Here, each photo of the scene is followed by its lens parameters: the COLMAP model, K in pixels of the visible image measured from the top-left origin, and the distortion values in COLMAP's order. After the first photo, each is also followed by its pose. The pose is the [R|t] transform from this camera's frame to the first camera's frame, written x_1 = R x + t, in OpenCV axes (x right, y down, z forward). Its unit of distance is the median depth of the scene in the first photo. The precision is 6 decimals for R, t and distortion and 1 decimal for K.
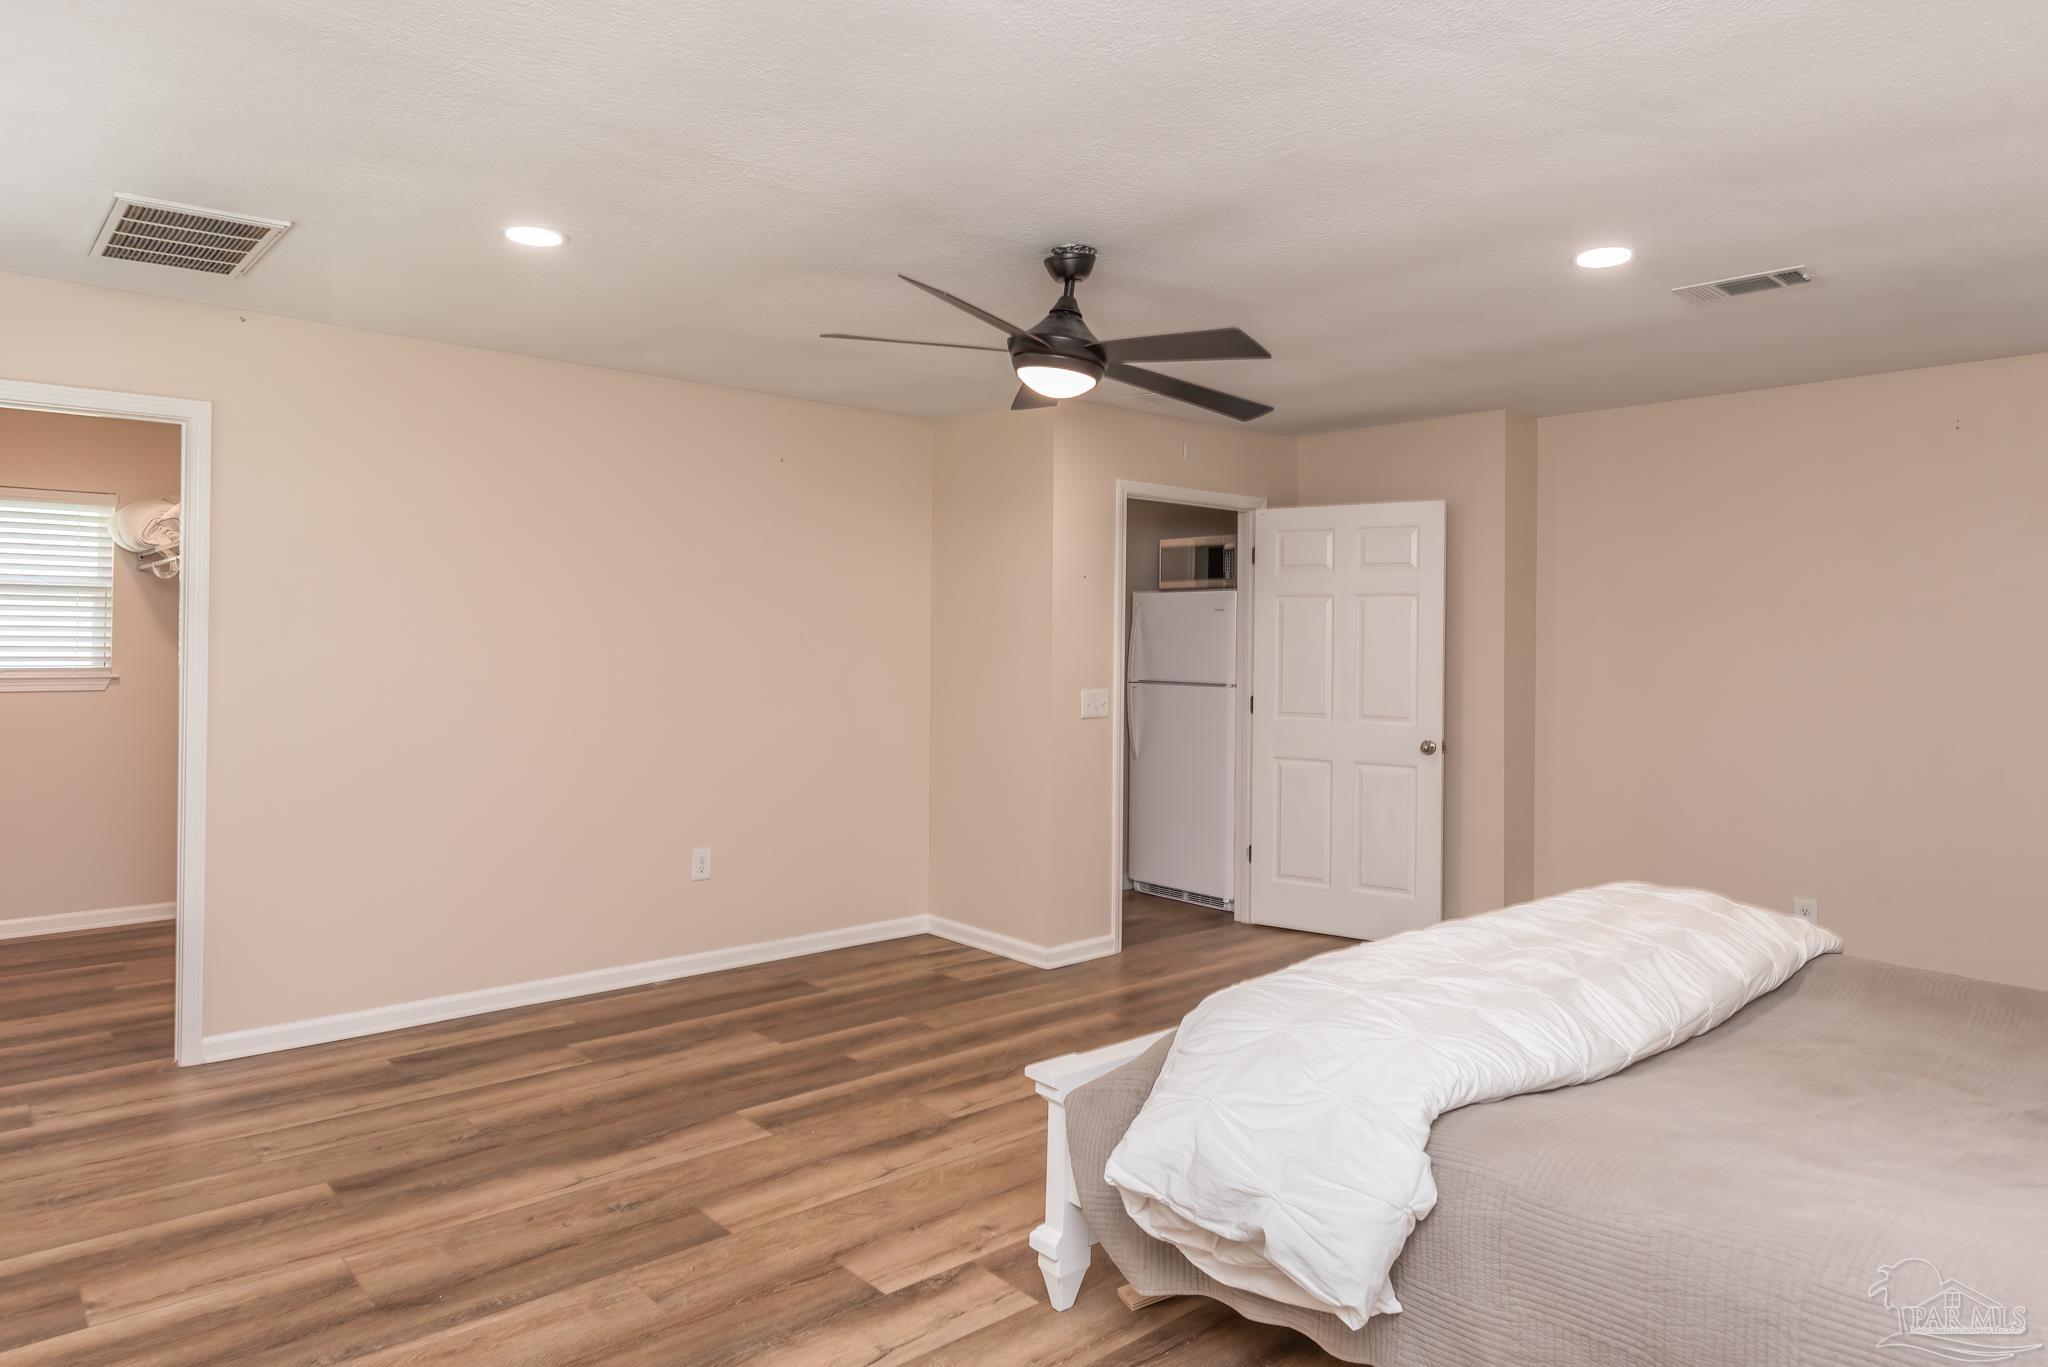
lens RADIAL K [[1276.4, 0, 1025.9], [0, 1276.4, 653.2], [0, 0, 1]] dist [-0.003864, -0.001771]
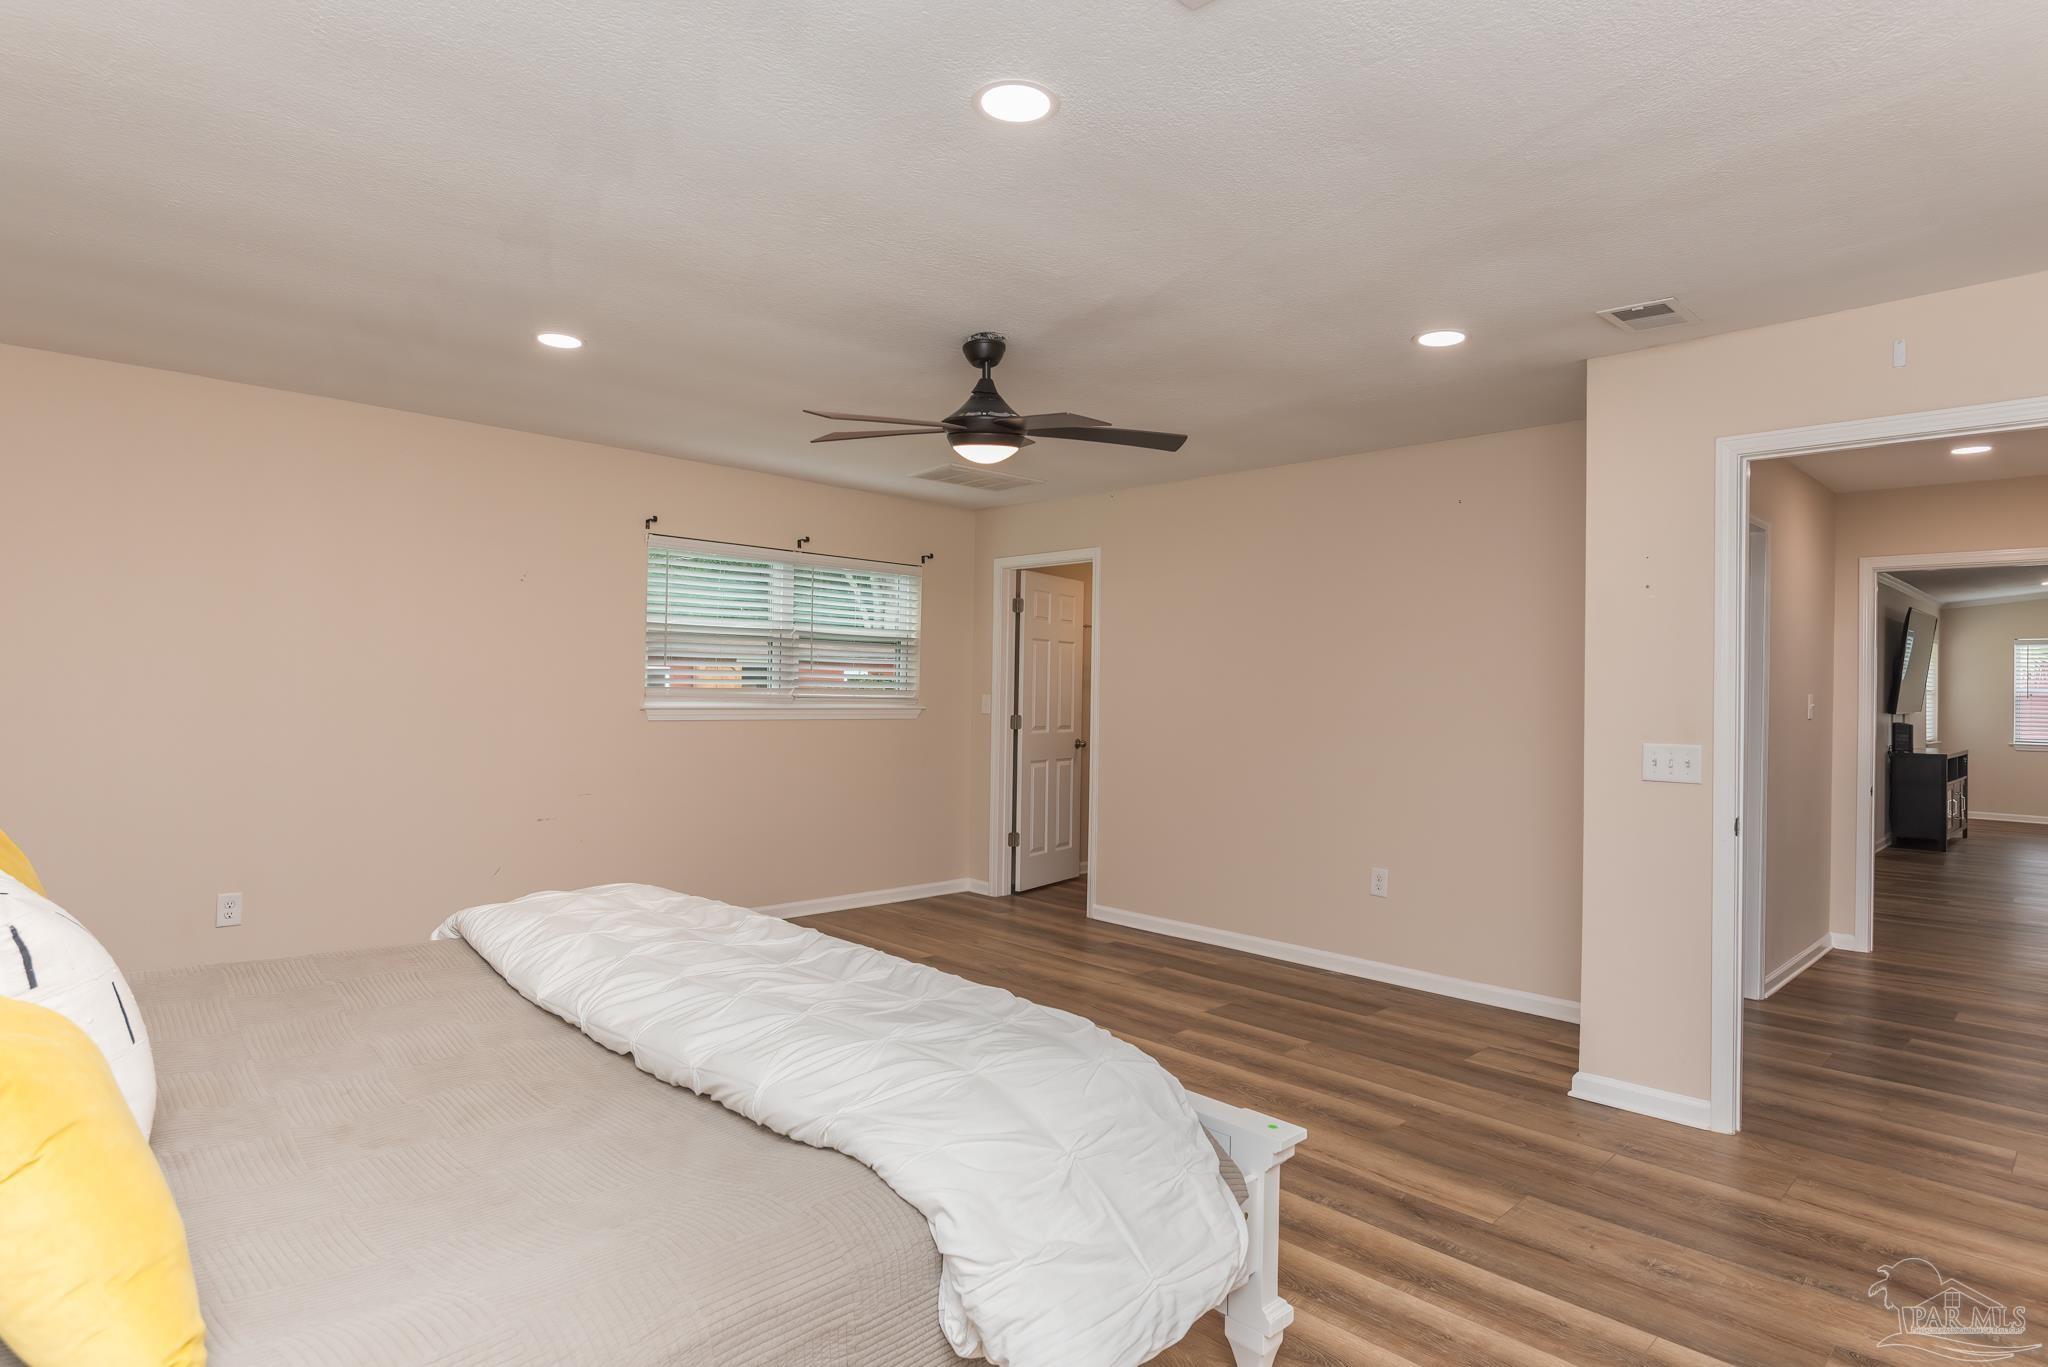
lens RADIAL K [[1105.4, 0, 1024.0], [0, 1105.4, 683.5], [0, 0, 1]] dist [-0.036084, 0.000555]
pose [[0.035371, -0.014192, -0.999273, 0.822020], [-0.028483, 0.999479, -0.015203, 0.018929], [0.998968, 0.029000, 0.034949, 0.773025]]
